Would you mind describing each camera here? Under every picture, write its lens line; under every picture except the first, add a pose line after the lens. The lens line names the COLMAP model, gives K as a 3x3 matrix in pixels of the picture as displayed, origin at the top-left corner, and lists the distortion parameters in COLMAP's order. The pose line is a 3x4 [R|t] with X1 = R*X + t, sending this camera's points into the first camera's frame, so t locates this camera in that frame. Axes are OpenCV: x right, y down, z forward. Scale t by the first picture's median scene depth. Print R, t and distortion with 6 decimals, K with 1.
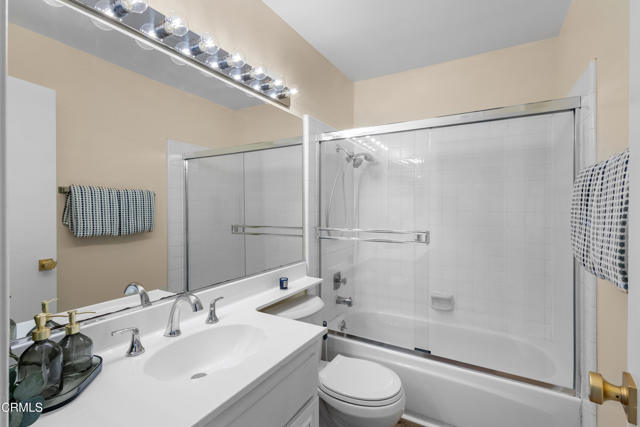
lens RADIAL K [[295.2, 0, 321.8], [0, 295.2, 210.9], [0, 0, 1]] dist [0.013676, -0.002141]
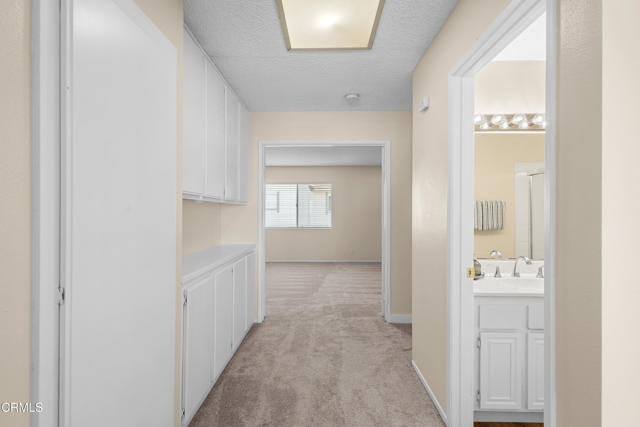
lens RADIAL K [[295.2, 0, 320.7], [0, 295.2, 212.2], [0, 0, 1]] dist [0.013676, -0.002141]
pose [[0.483988, 0.001209, -0.875074, 0.348531], [-0.010357, 0.999937, -0.004347, 0.003635], [0.875013, 0.011167, 0.483970, -0.637907]]
